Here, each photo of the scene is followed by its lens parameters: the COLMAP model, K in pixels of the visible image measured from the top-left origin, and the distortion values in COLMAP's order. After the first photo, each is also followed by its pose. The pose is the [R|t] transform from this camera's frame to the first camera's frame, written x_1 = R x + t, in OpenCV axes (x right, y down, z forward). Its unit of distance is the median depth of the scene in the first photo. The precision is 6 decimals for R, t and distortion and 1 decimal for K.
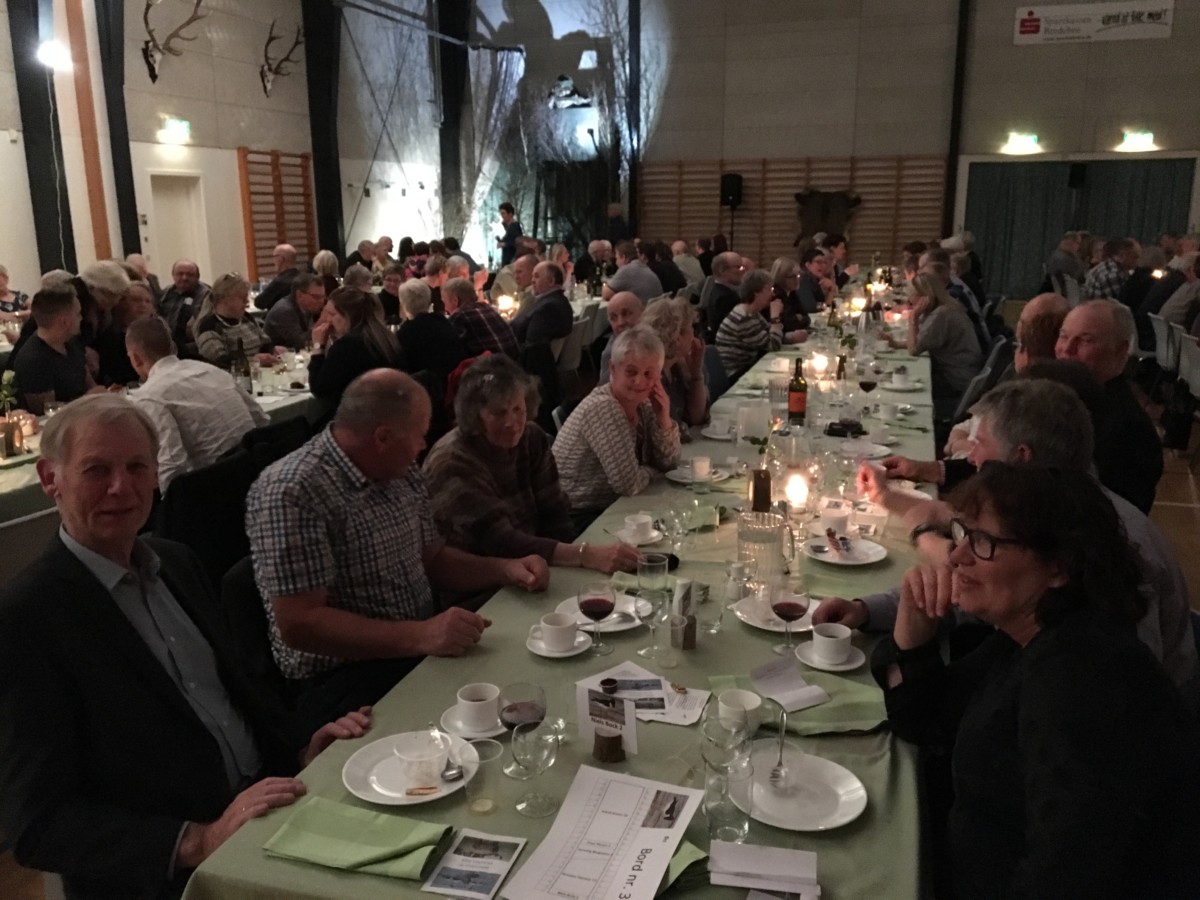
lens RADIAL K [[1015.0, 0, 597.7], [0, 1015.0, 451.7], [0, 0, 1]] dist [0.062746, -0.102678]
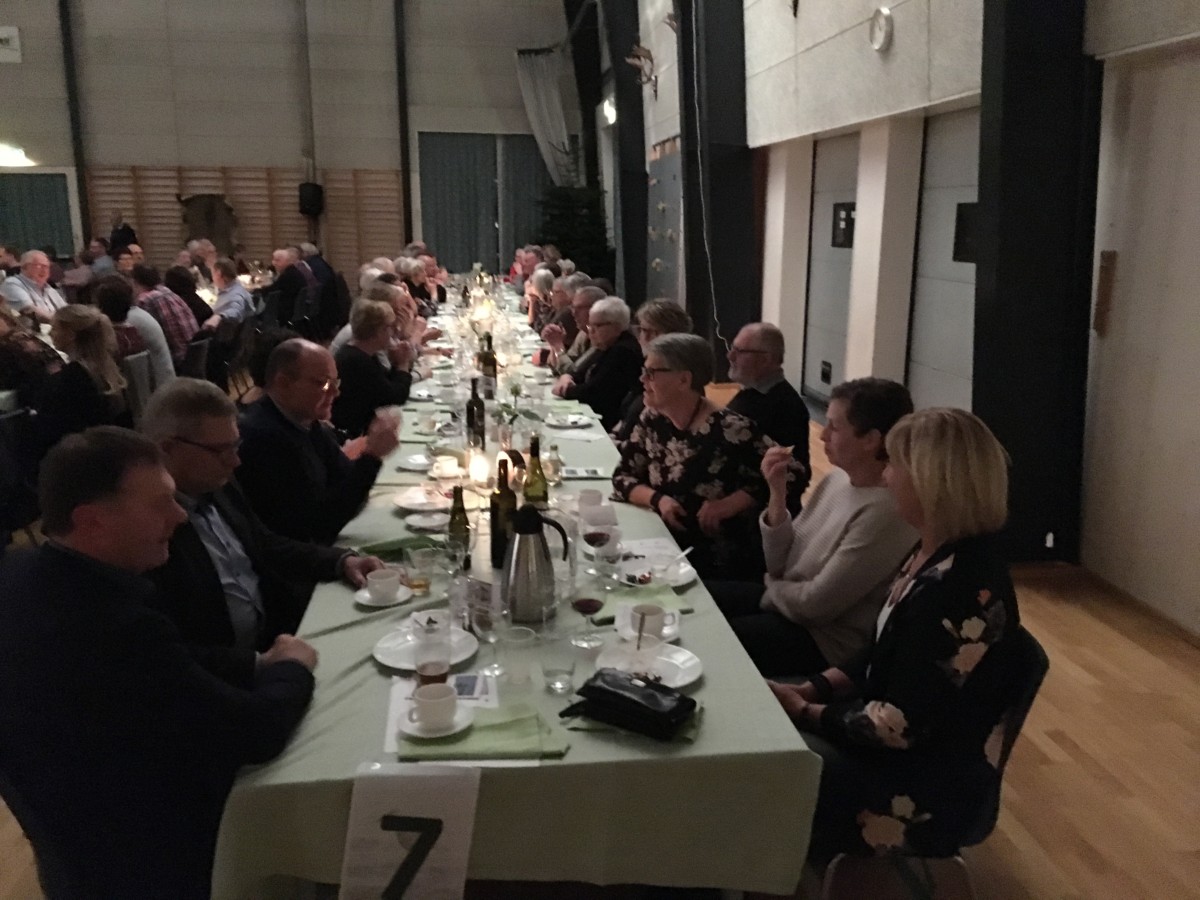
lens RADIAL K [[1007.0, 0, 598.2], [0, 1007.0, 450.8], [0, 0, 1]] dist [0.074885, -0.105369]
pose [[0.911291, -0.079440, 0.404028, 0.580618], [0.083835, 0.996456, 0.006832, 0.047905], [-0.403139, 0.027646, 0.914721, -0.212125]]
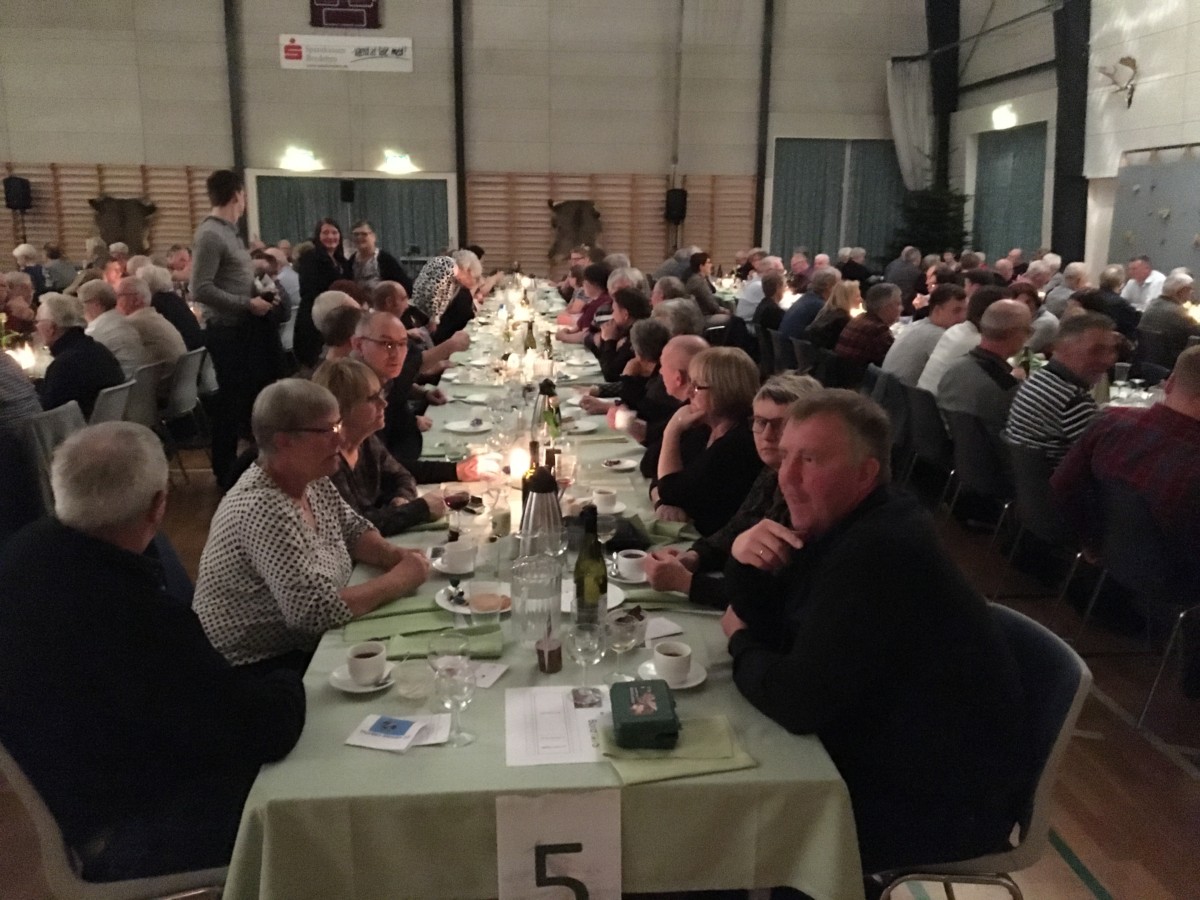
lens RADIAL K [[1014.9, 0, 600.0], [0, 1014.9, 450.0], [0, 0, 1]] dist [0.088236, -0.124673]
pose [[0.927693, -0.064717, 0.367691, 0.272965], [0.069531, 0.997580, 0.000156, 0.027462], [-0.366811, 0.025422, 0.929948, -0.119468]]
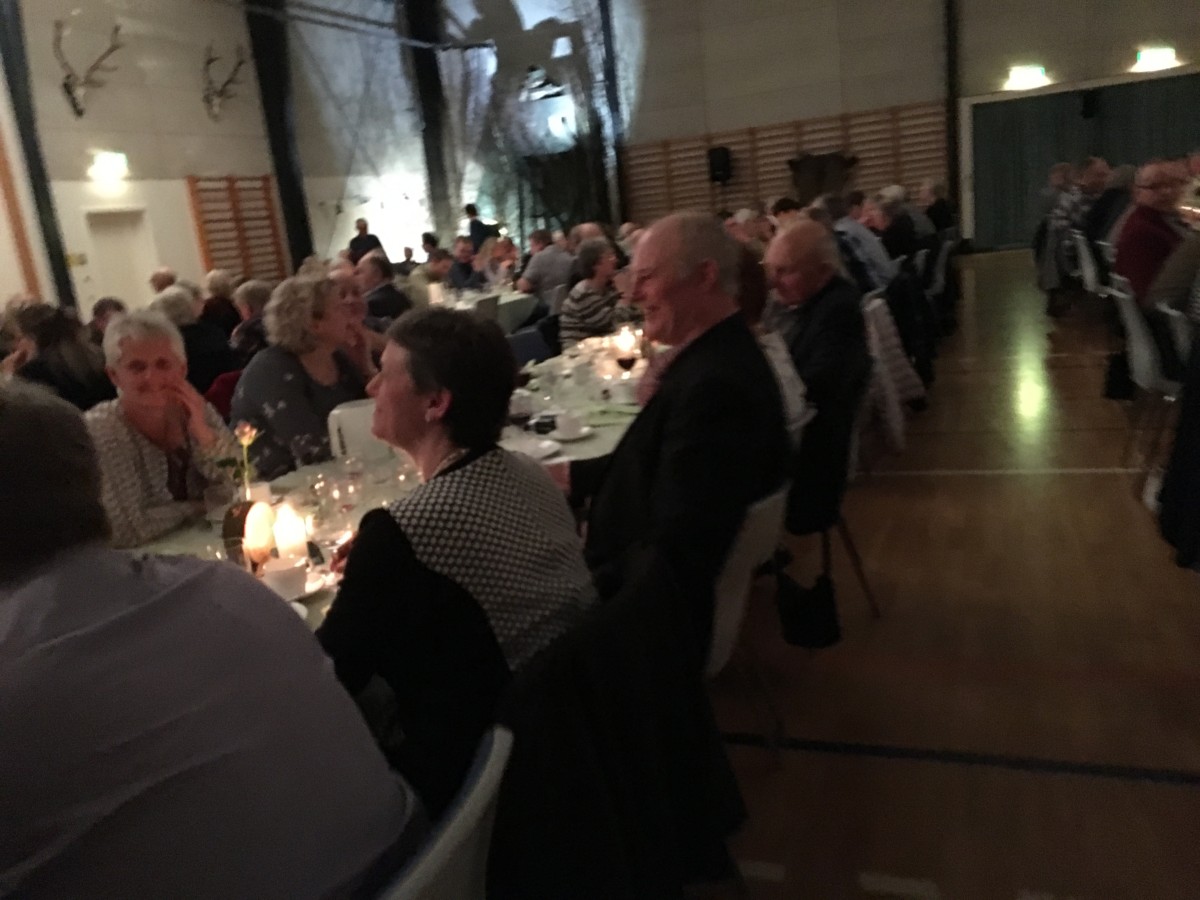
lens RADIAL K [[1007.0, 0, 598.2], [0, 1007.0, 450.8], [0, 0, 1]] dist [0.074885, -0.105369]
pose [[0.992175, -0.089016, -0.087554, 0.078883], [0.089029, 0.996022, -0.003765, 0.001912], [0.087540, -0.004059, 0.996153, 0.050734]]
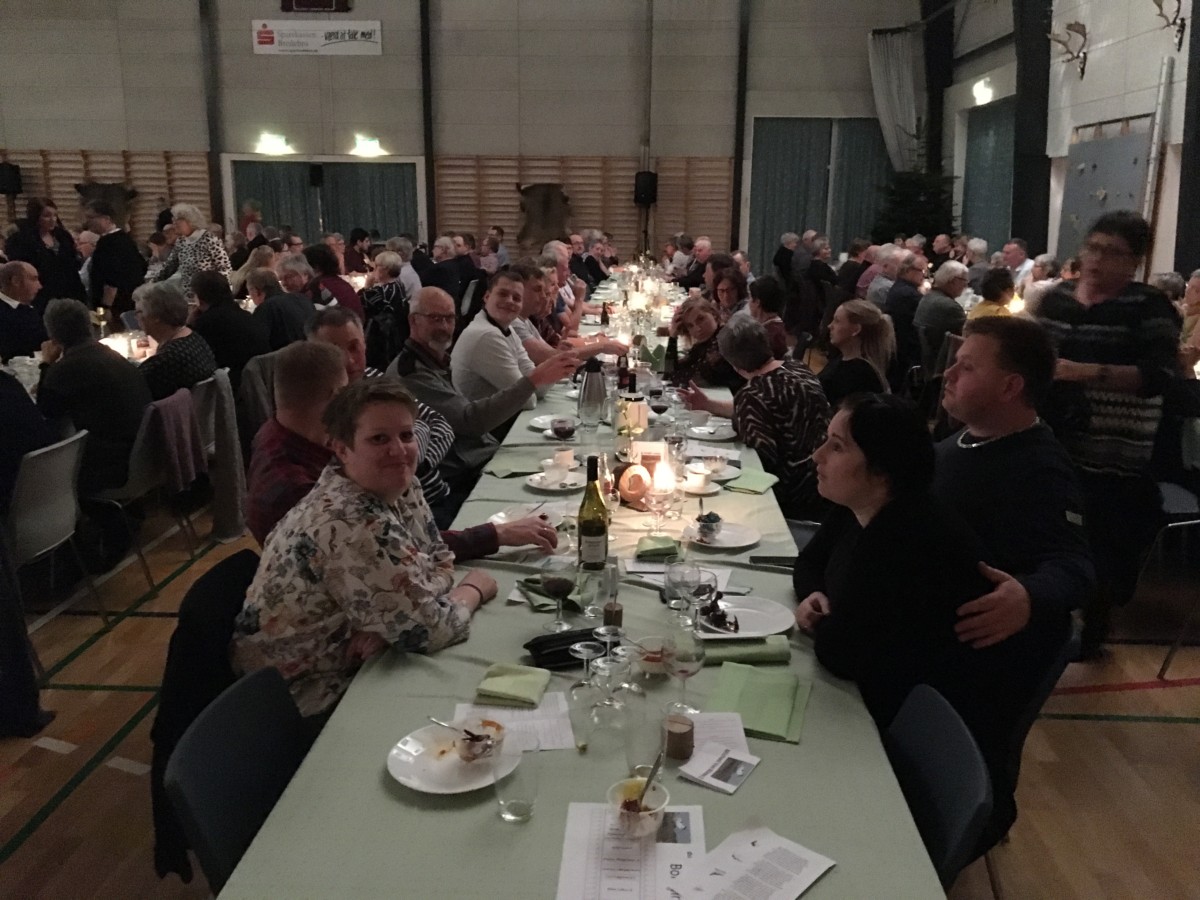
lens RADIAL K [[1014.9, 0, 600.0], [0, 1014.9, 450.0], [0, 0, 1]] dist [0.088236, -0.124673]
pose [[0.966534, -0.043595, 0.252808, 0.435659], [0.043381, 0.999038, 0.006425, 0.033538], [-0.252845, 0.004757, 0.967495, -0.148794]]
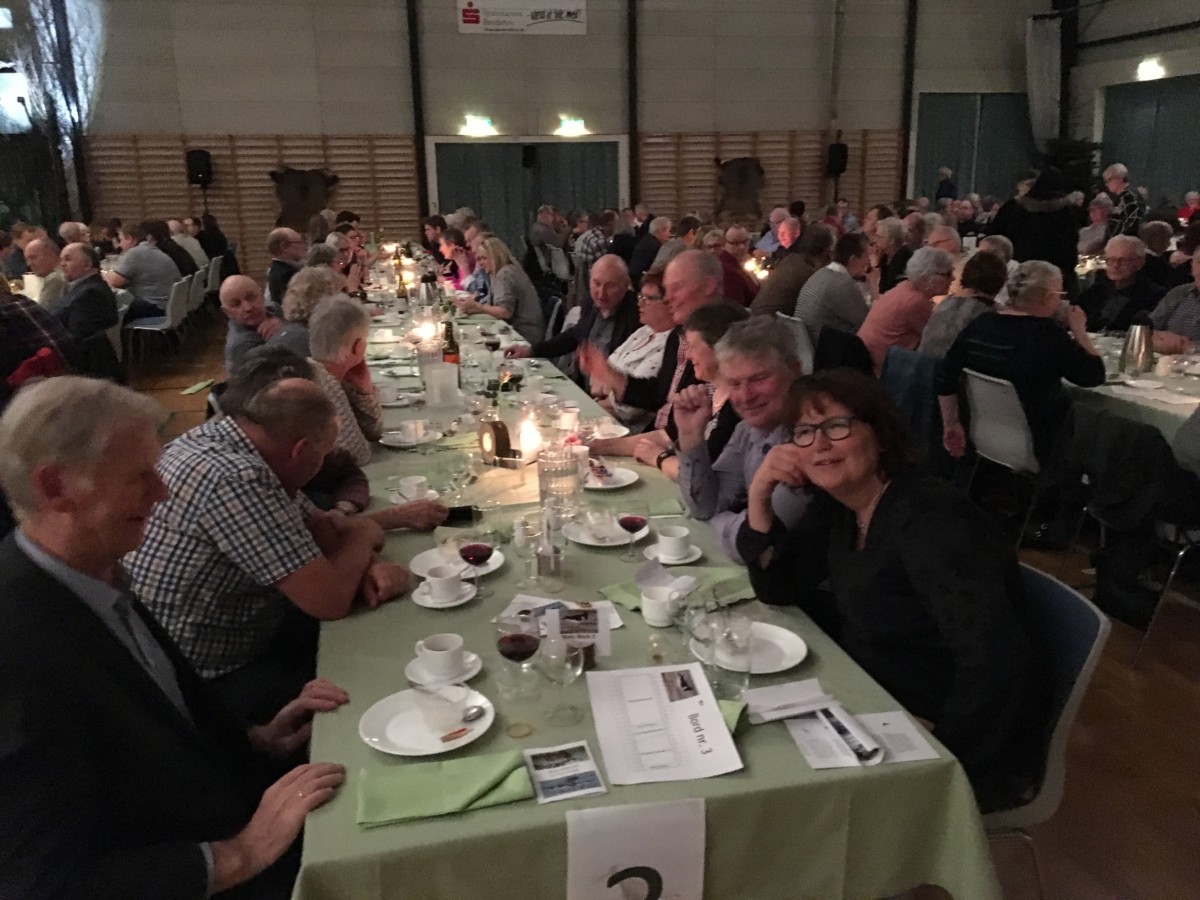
lens RADIAL K [[1001.6, 0, 602.6], [0, 1001.6, 447.1], [0, 0, 1]] dist [0.084549, -0.113307]
pose [[0.863099, -0.137225, 0.486034, -0.039652], [0.129240, 0.990347, 0.050106, 0.000968], [-0.488218, 0.019568, 0.872502, 0.002590]]
